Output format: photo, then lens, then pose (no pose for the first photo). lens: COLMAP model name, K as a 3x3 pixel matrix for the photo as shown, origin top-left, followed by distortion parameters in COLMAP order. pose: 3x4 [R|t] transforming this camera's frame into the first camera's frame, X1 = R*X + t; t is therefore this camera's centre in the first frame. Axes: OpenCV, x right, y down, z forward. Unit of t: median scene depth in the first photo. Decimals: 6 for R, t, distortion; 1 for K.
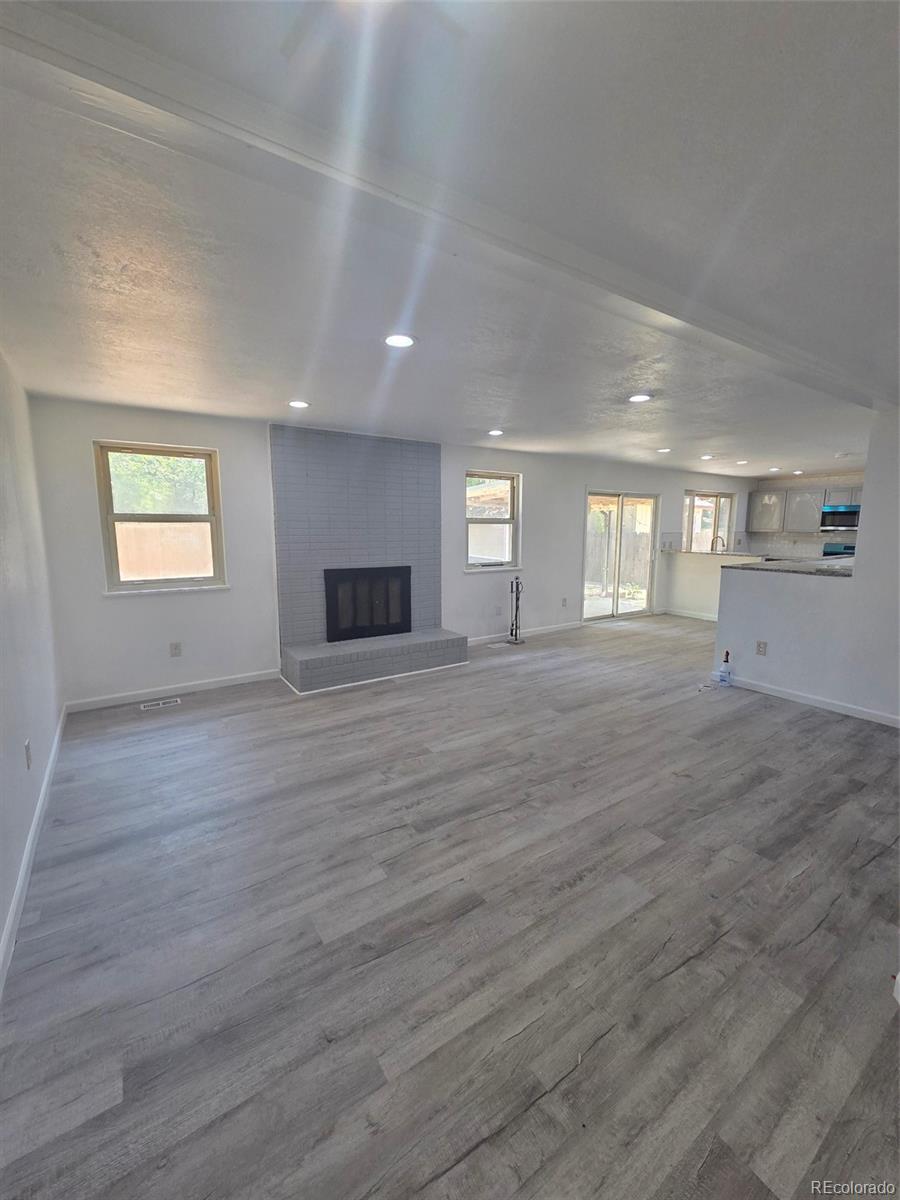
lens RADIAL K [[490.1, 0, 449.8], [0, 490.1, 591.6], [0, 0, 1]] dist [0.000666, 0.001574]
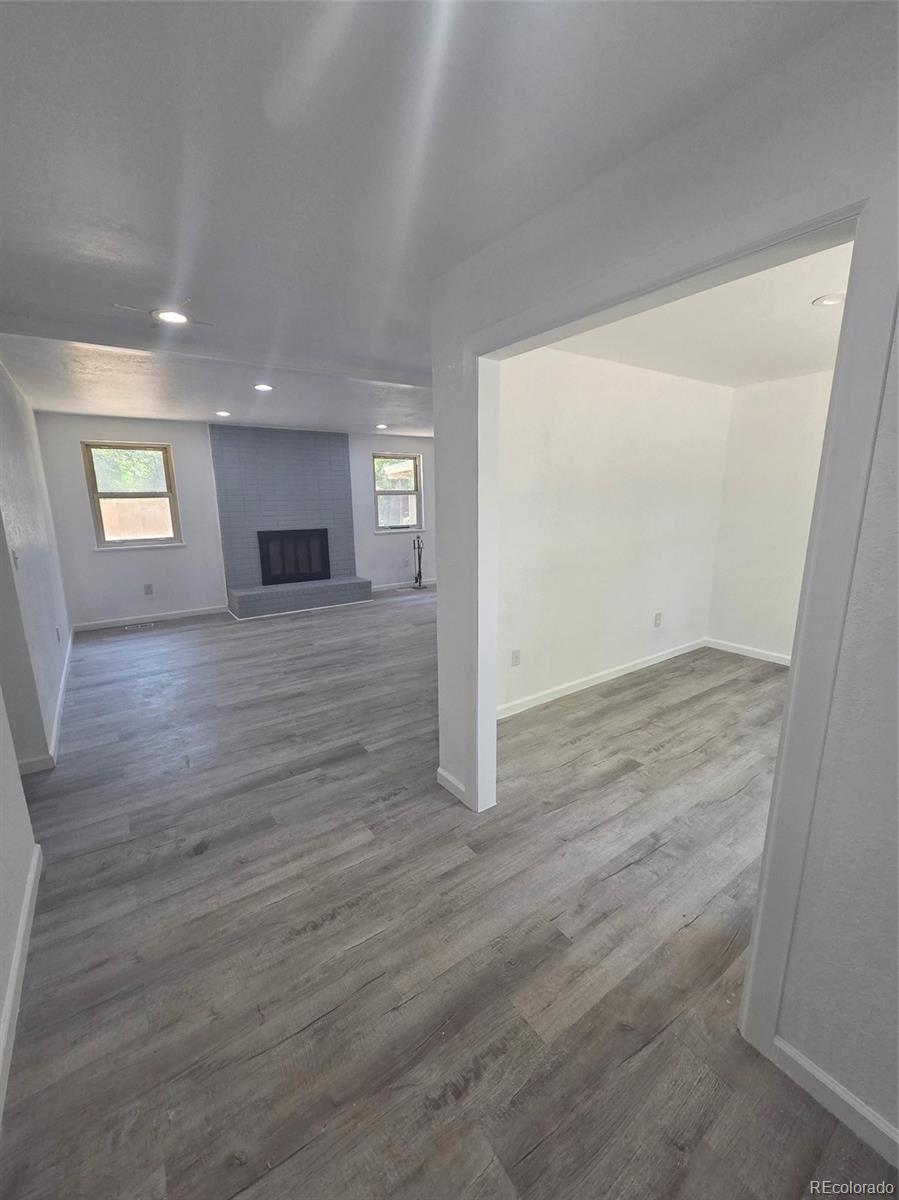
lens RADIAL K [[490.1, 0, 449.2], [0, 490.1, 593.1], [0, 0, 1]] dist [0.000666, 0.001574]
pose [[0.999731, -0.017874, 0.014762, 0.271451], [0.016924, 0.997924, 0.062143, 0.054437], [-0.015842, -0.061876, 0.997958, -0.400866]]
